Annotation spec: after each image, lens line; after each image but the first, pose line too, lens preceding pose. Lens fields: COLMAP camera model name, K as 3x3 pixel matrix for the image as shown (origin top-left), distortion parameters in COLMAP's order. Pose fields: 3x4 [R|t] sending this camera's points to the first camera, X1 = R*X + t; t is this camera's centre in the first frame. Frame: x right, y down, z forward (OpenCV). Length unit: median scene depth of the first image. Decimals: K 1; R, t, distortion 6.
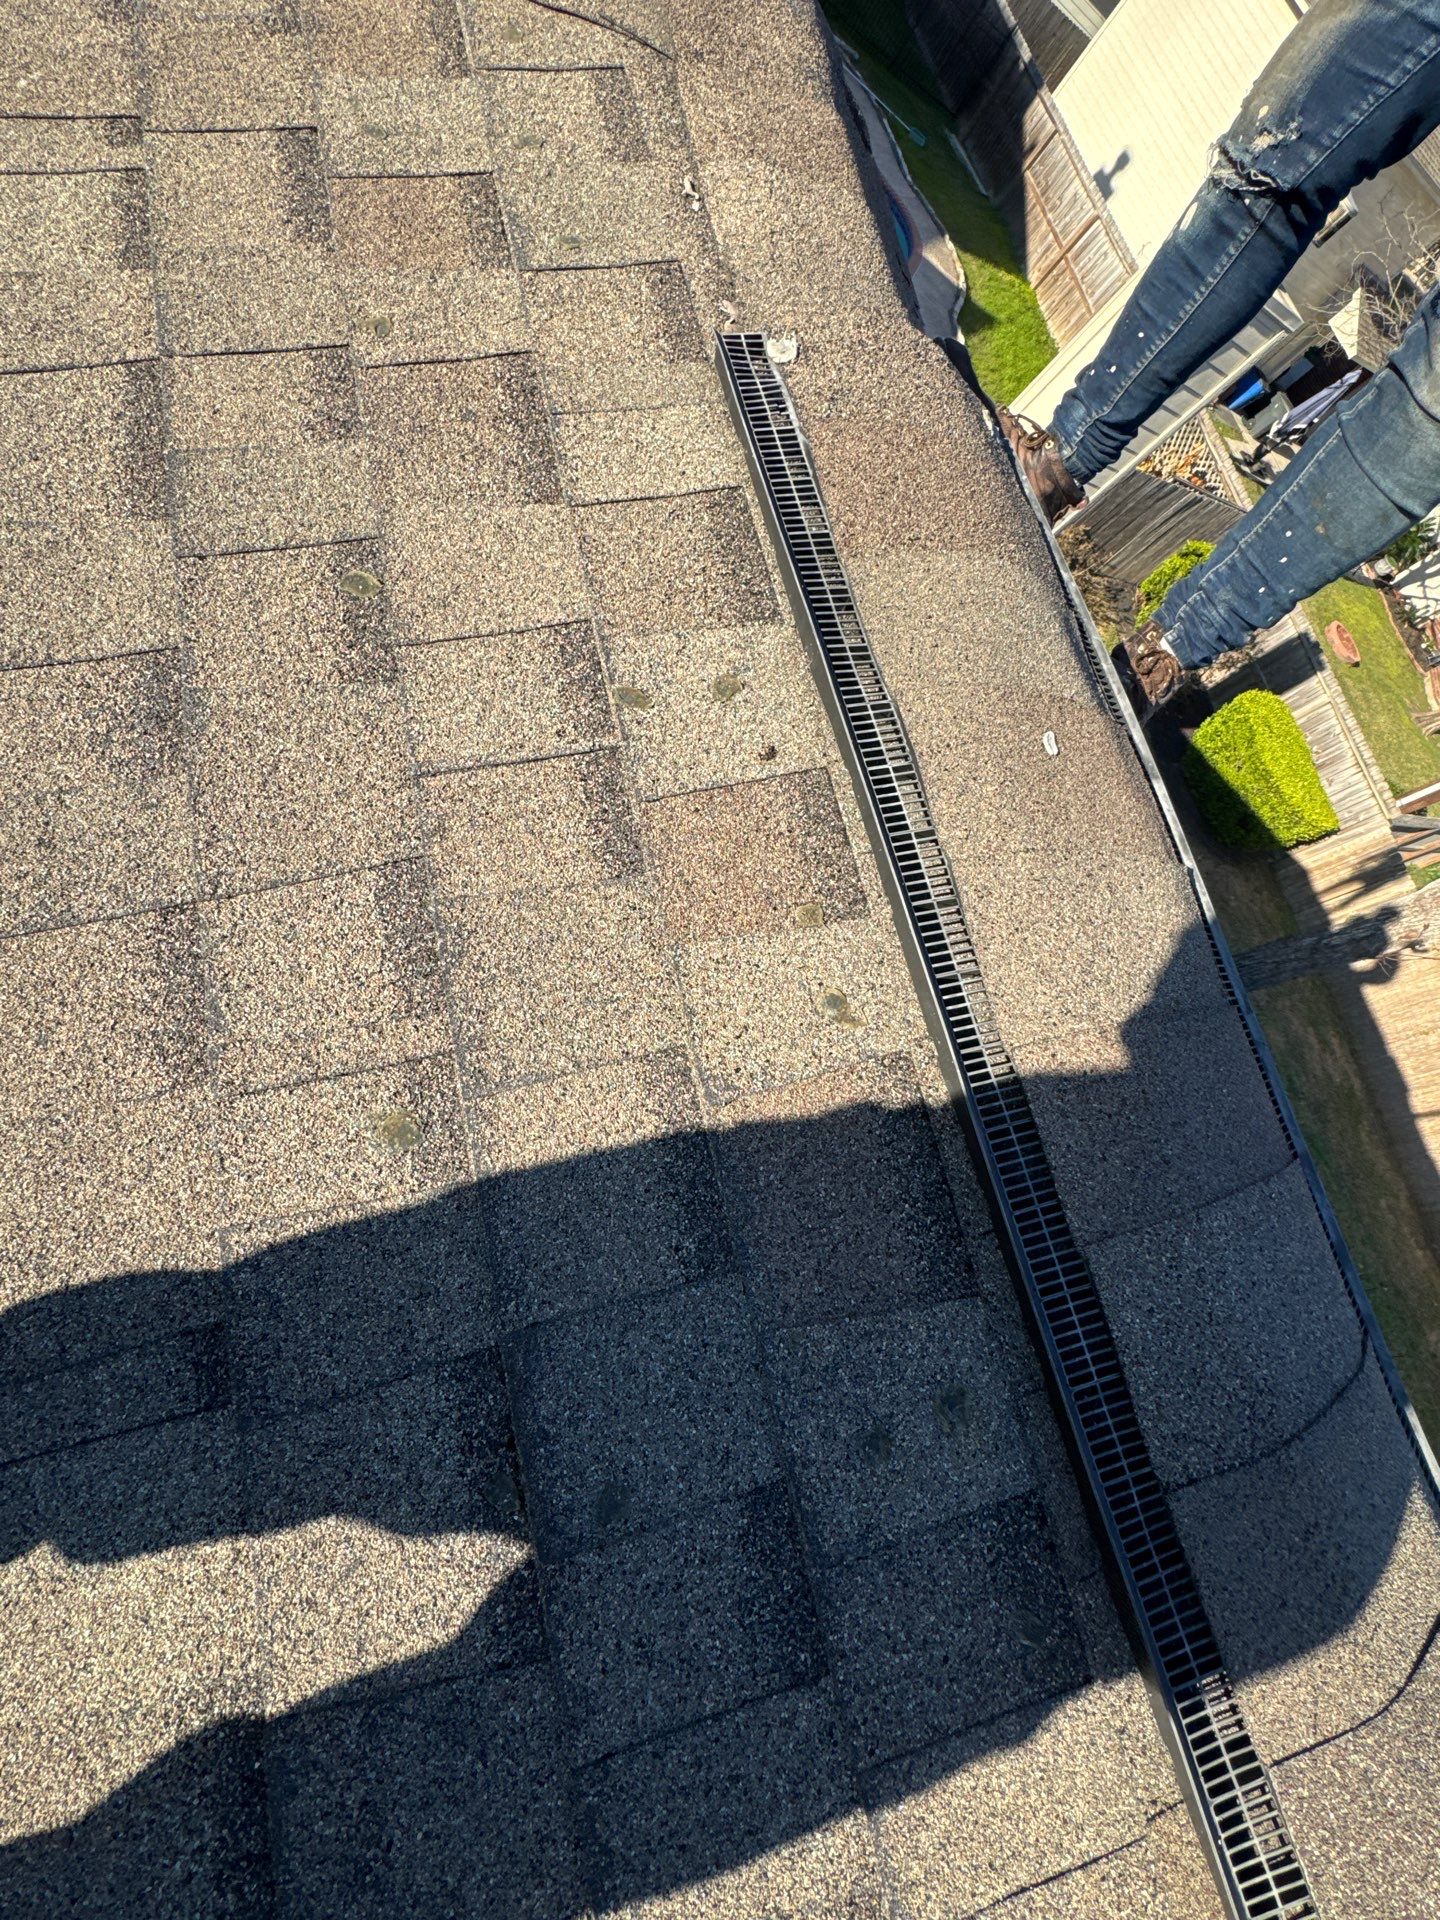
lens RADIAL K [[875.9, 0, 721.4], [0, 875.9, 950.7], [0, 0, 1]] dist [-0.003805, -0.000376]
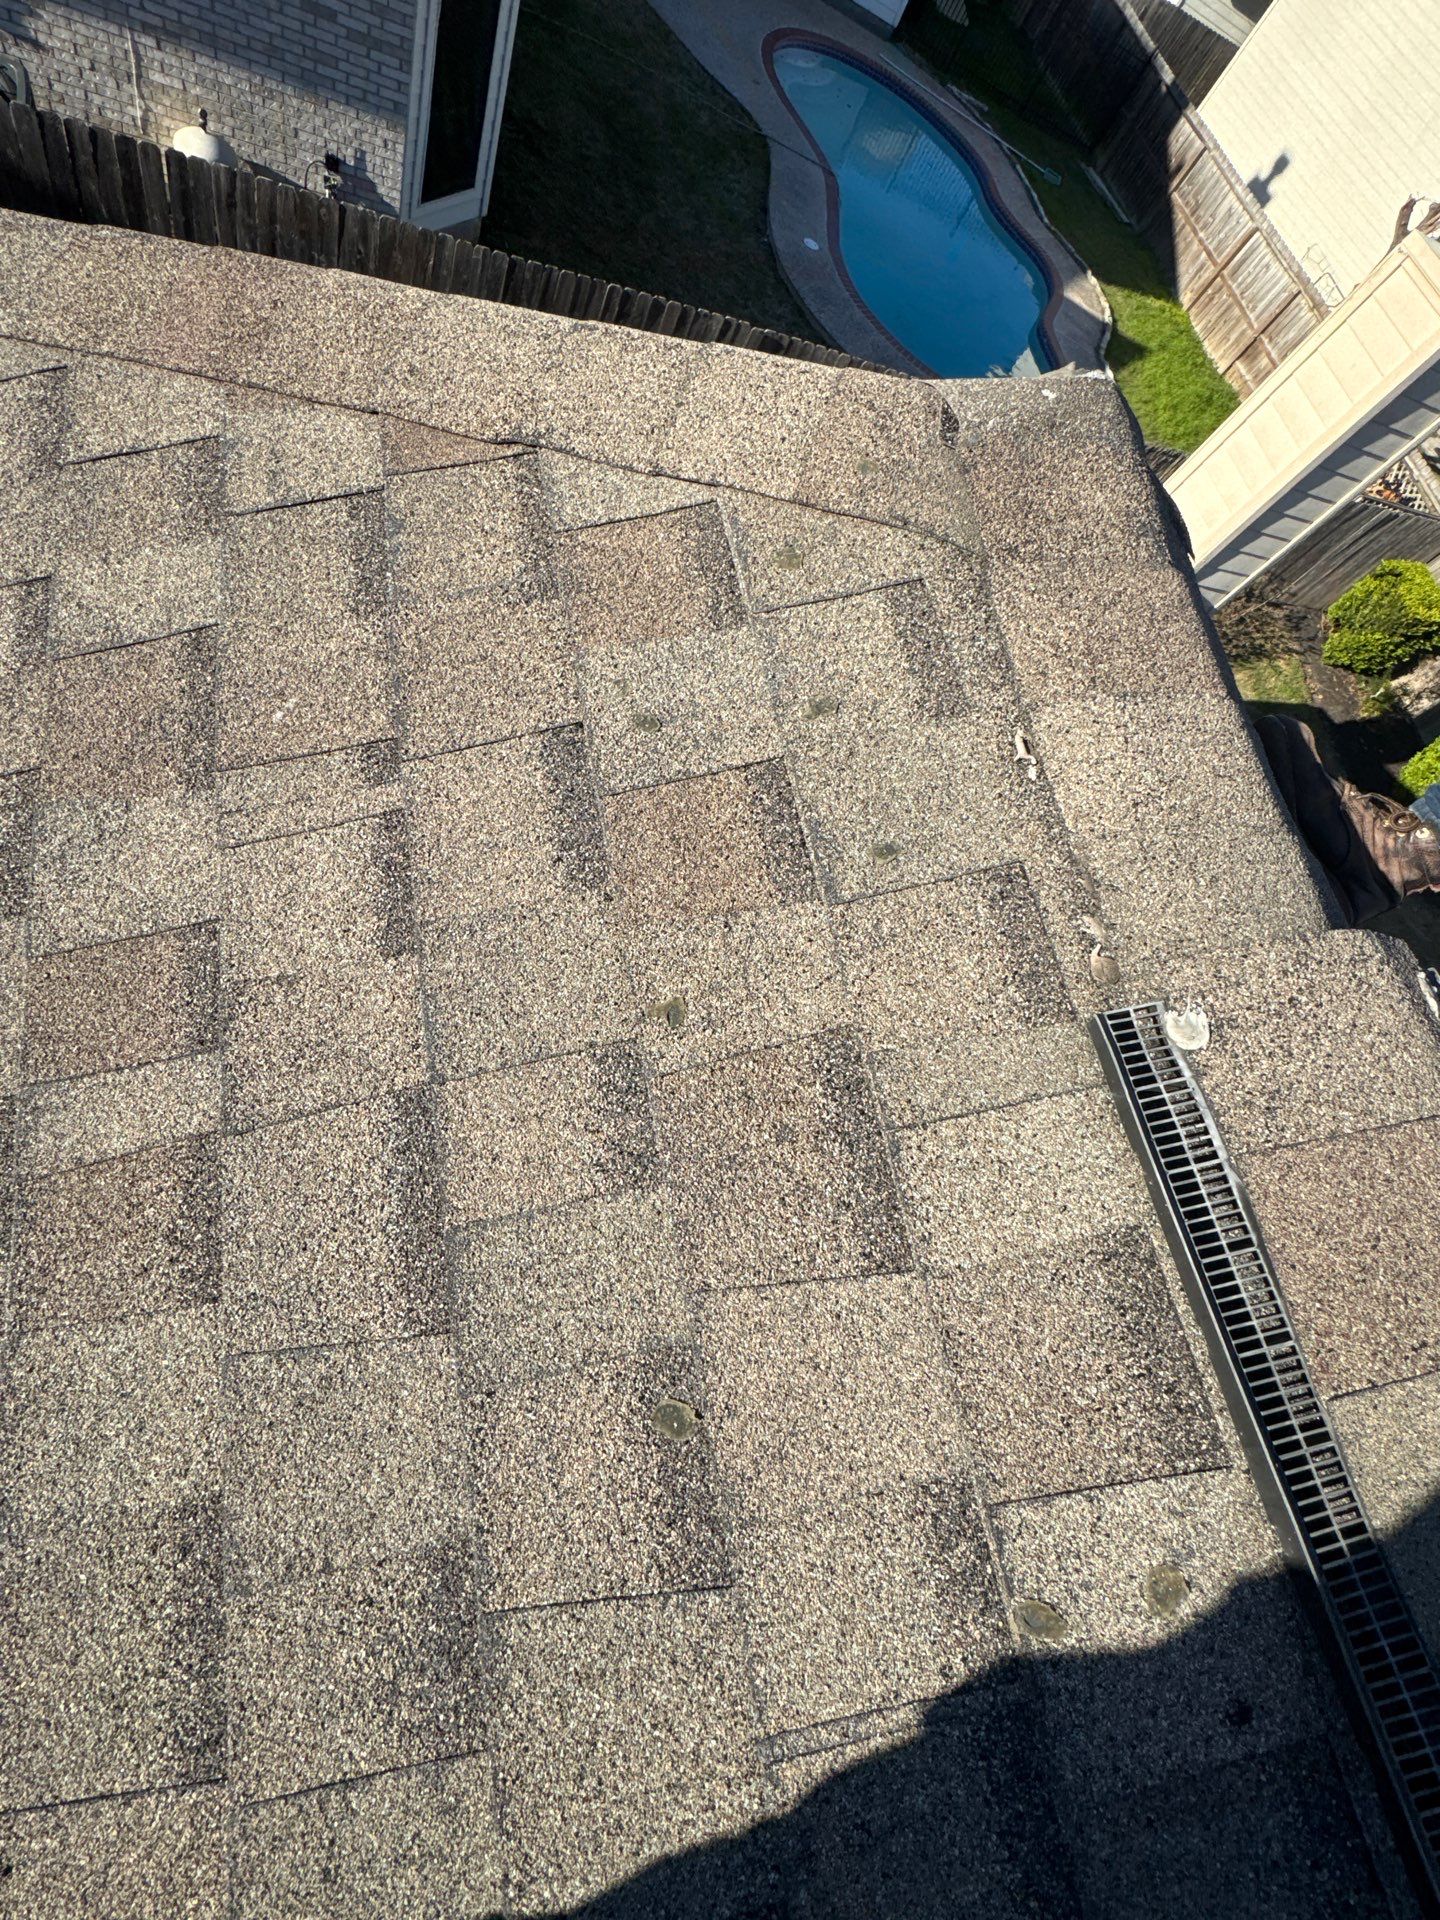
lens RADIAL K [[875.9, 0, 721.4], [0, 875.9, 950.7], [0, 0, 1]] dist [-0.003805, -0.000376]
pose [[0.986930, -0.025426, -0.159133, -0.194310], [0.018974, 0.998940, -0.041937, -0.680693], [0.160031, 0.038369, 0.986366, 0.167227]]
